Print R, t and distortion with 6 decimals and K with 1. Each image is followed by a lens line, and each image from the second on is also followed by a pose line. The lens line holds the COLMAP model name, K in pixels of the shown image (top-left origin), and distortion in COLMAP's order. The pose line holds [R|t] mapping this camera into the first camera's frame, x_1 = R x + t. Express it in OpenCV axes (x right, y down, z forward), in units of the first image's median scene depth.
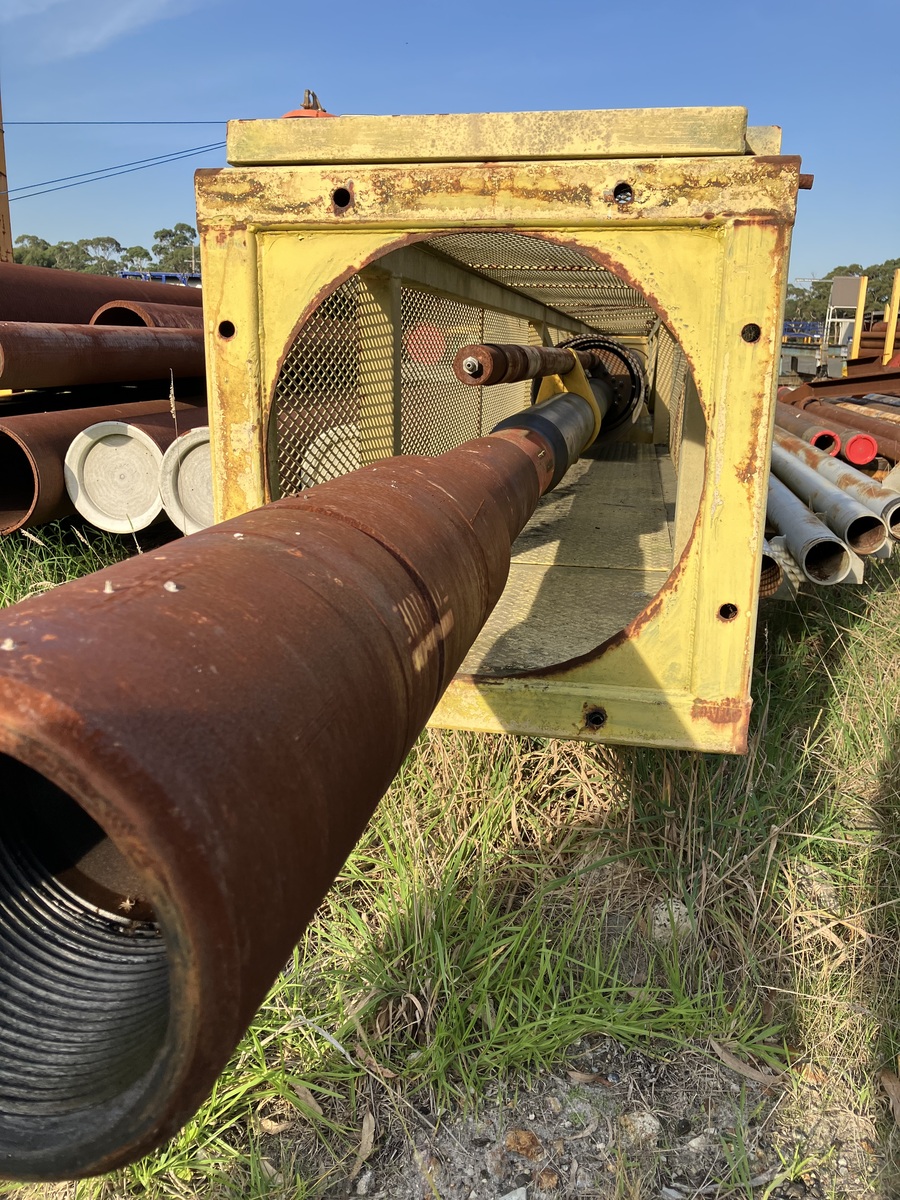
lens RADIAL K [[978.1, 0, 450.0], [0, 978.1, 600.0], [0, 0, 1]] dist [0.006210, 0.000400]
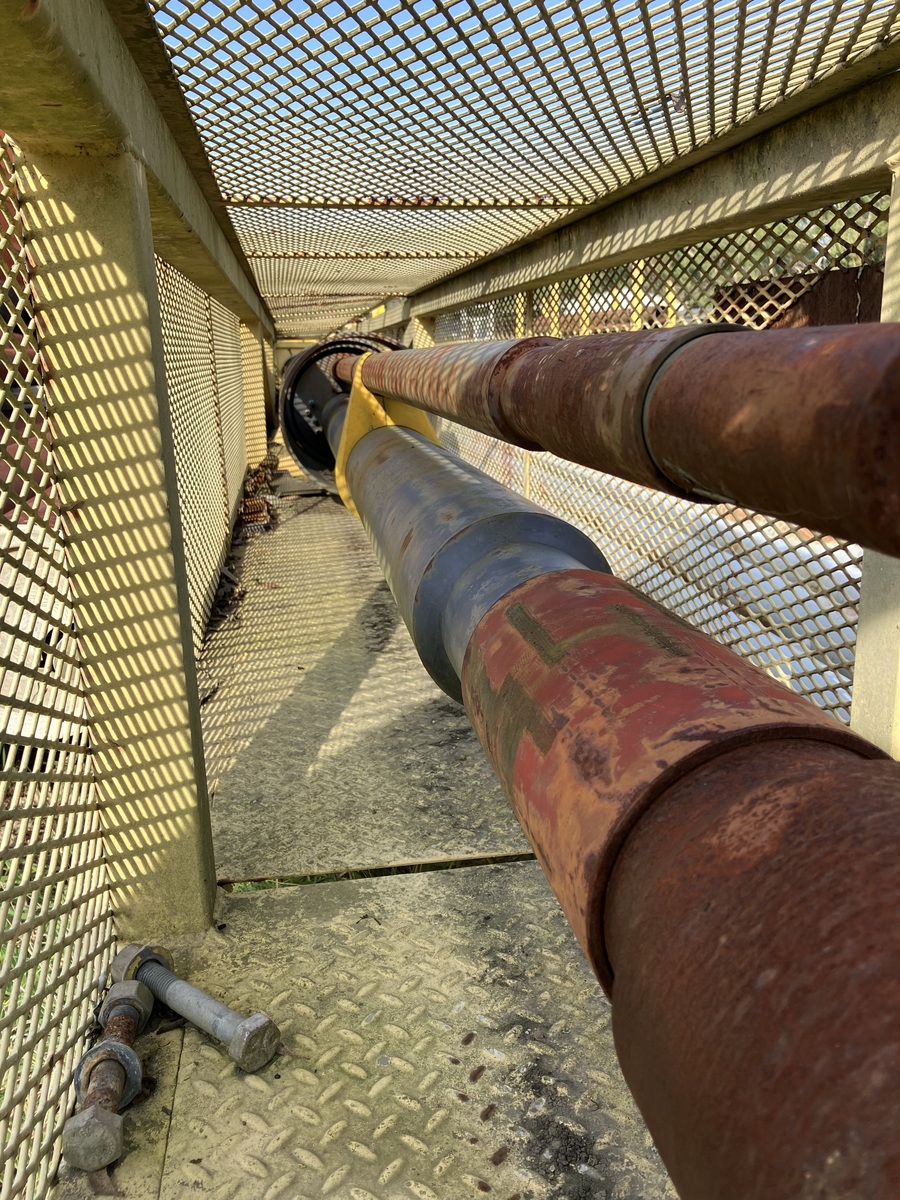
lens RADIAL K [[978.1, 0, 450.0], [0, 978.1, 600.0], [0, 0, 1]] dist [0.006210, 0.000400]
pose [[0.935435, -0.127426, 0.329733, -0.084137], [0.129168, 0.991482, 0.016717, -0.168646], [-0.329055, 0.026953, 0.943926, 0.647263]]
